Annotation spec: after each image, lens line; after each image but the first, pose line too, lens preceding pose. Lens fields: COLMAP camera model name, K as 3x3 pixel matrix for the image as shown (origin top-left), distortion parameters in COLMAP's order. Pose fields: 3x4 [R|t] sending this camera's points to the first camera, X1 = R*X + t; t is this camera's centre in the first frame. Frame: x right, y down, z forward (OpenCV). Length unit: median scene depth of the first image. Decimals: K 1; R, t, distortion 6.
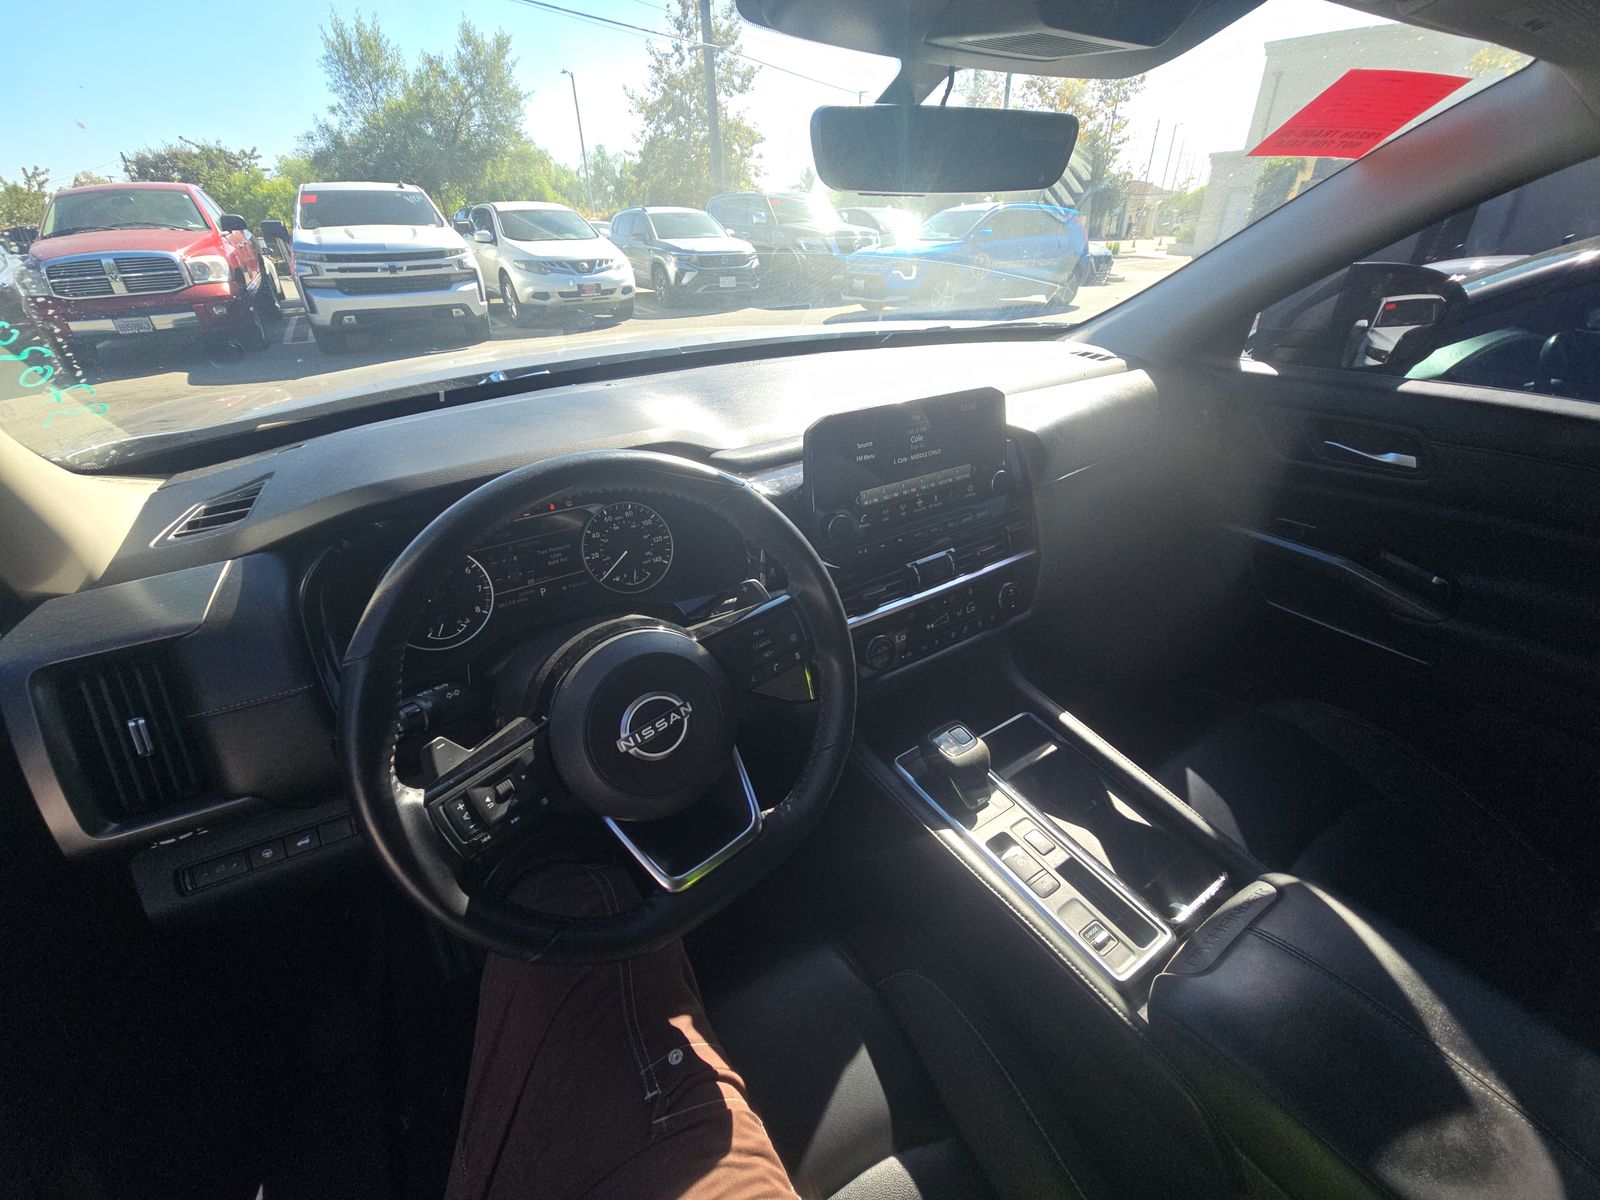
lens RADIAL K [[650.1, 0, 785.7], [0, 650.1, 601.1], [0, 0, 1]] dist [0.002139, 0.000312]
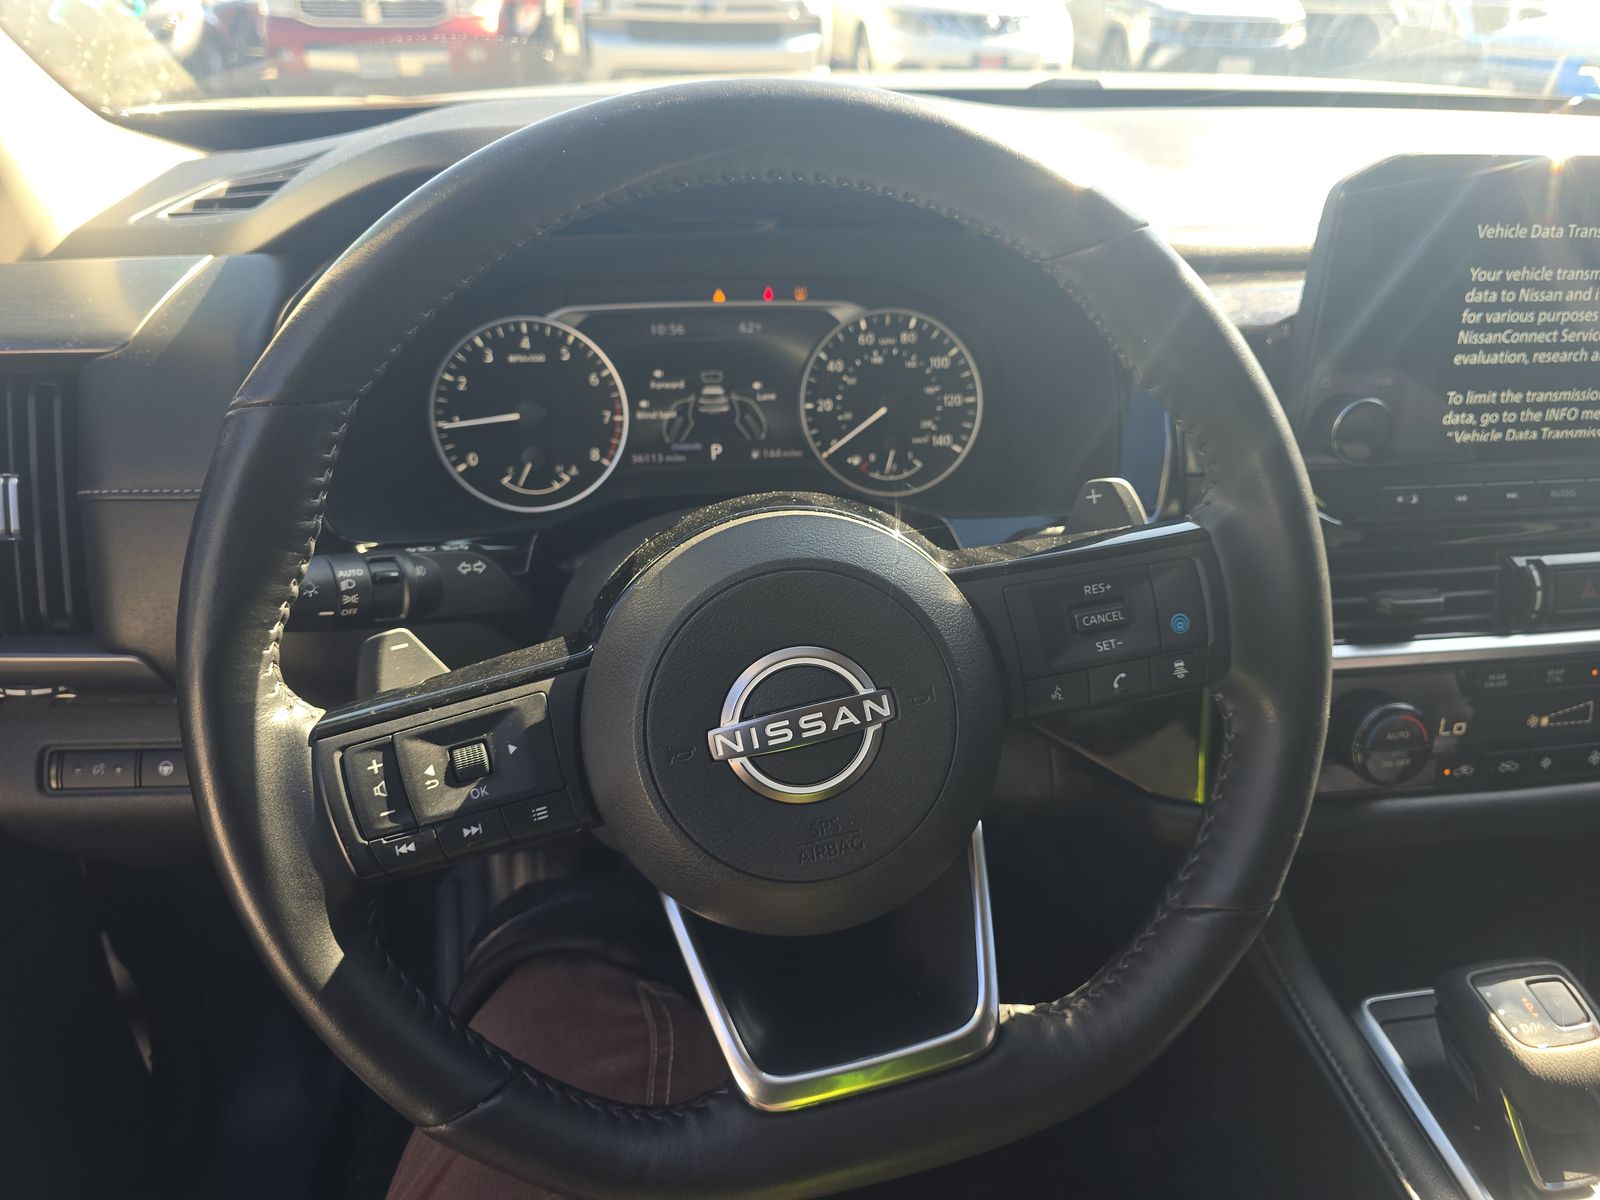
lens RADIAL K [[1095.2, 0, 800.0], [0, 1095.2, 600.0], [0, 0, 1]] dist [0.032894, -0.032205]
pose [[0.910194, 0.234263, -0.341568, 0.021876], [-0.237005, 0.970902, 0.034330, 0.061432], [0.339671, 0.049707, 0.939230, 0.219373]]
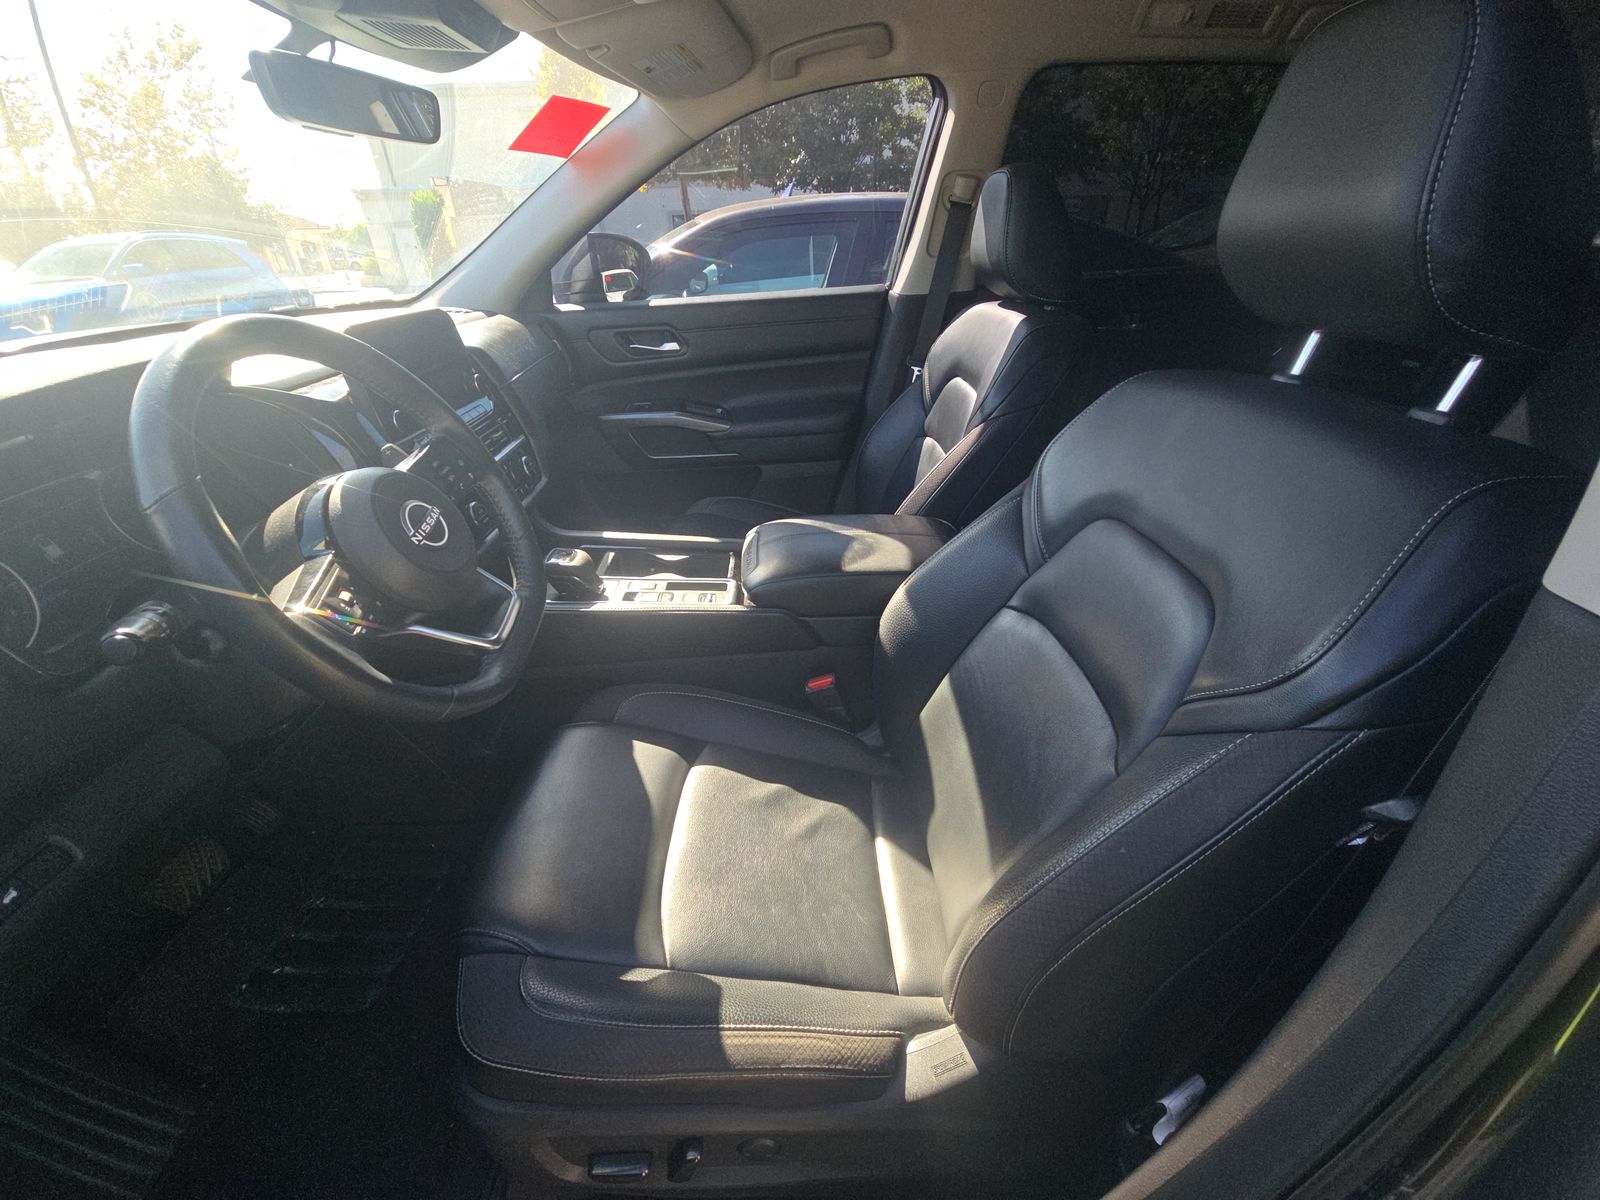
lens RADIAL K [[650.1, 0, 785.7], [0, 650.1, 601.1], [0, 0, 1]] dist [0.002139, 0.000312]
pose [[0.533088, -0.409297, 0.740468, -0.584026], [0.436259, 0.882853, 0.173922, 0.289920], [-0.724910, 0.230320, 0.649198, -0.201800]]
